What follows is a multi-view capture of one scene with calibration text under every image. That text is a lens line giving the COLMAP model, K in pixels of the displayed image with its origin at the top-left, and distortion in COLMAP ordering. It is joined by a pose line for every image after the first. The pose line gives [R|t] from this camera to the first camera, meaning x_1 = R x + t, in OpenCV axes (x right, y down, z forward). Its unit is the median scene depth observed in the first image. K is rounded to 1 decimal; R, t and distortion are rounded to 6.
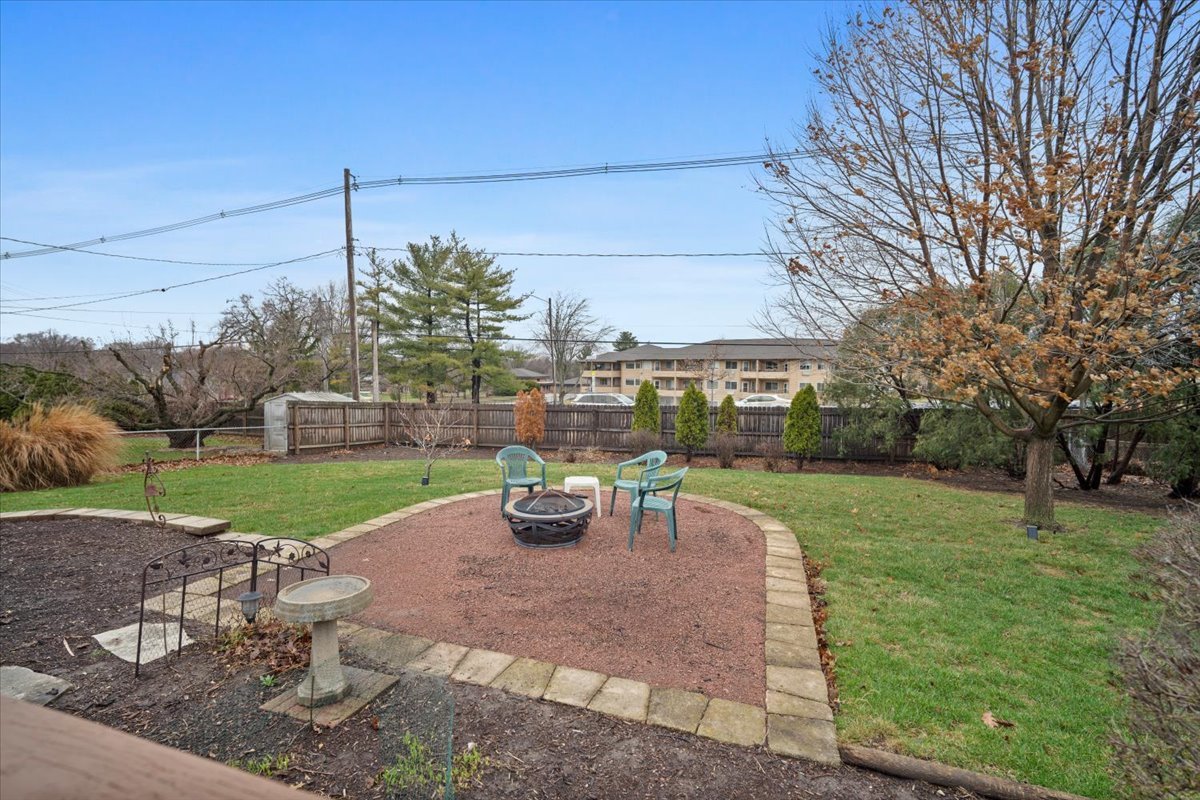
lens RADIAL K [[523.9, 0, 603.9], [0, 523.9, 391.7], [0, 0, 1]] dist [-0.009067, 0.002468]
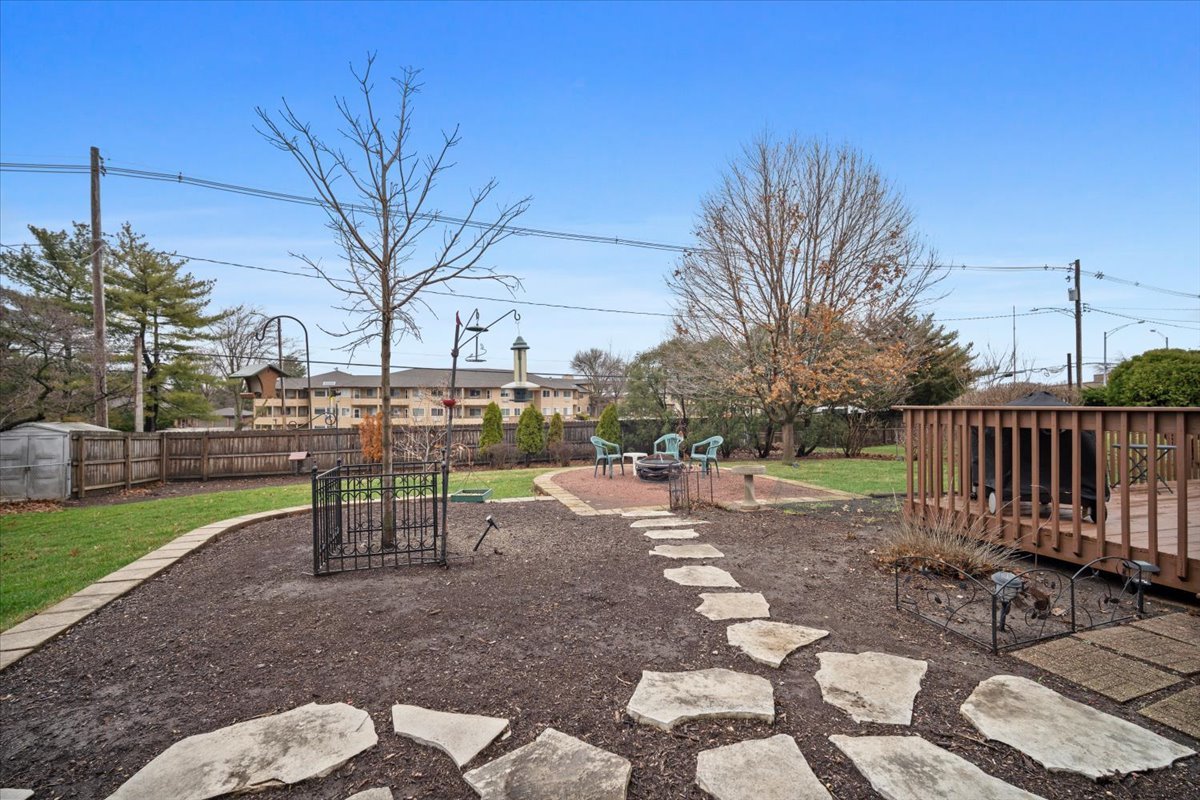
lens RADIAL K [[523.9, 0, 580.5], [0, 523.9, 401.9], [0, 0, 1]] dist [-0.009067, 0.002468]
pose [[0.819021, -0.005788, 0.573735, -0.162559], [0.026843, 0.999241, -0.028239, 0.006170], [-0.573136, 0.038529, 0.818554, -0.038163]]
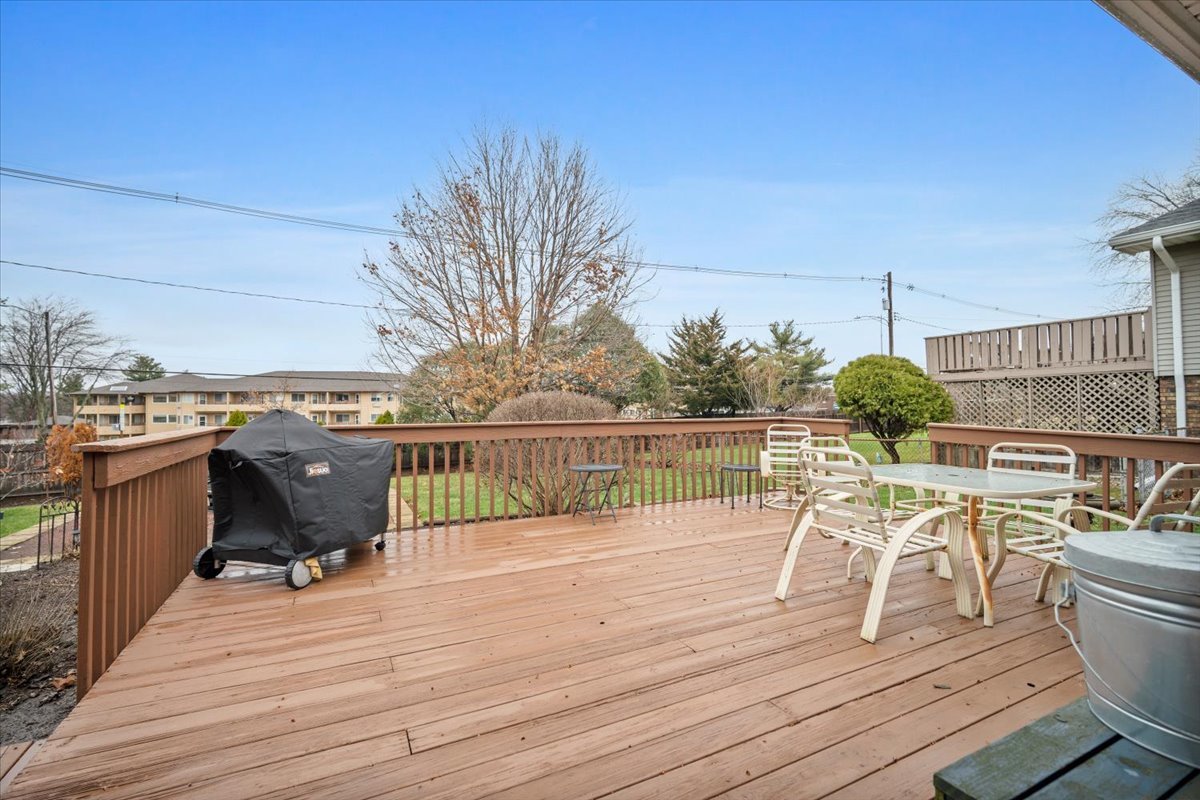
lens RADIAL K [[523.9, 0, 594.4], [0, 523.9, 398.2], [0, 0, 1]] dist [-0.009067, 0.002468]
pose [[0.717885, -0.003235, 0.696154, -0.046216], [0.038412, 0.998650, -0.034971, 0.006491], [-0.695101, 0.051846, 0.717040, -0.093361]]
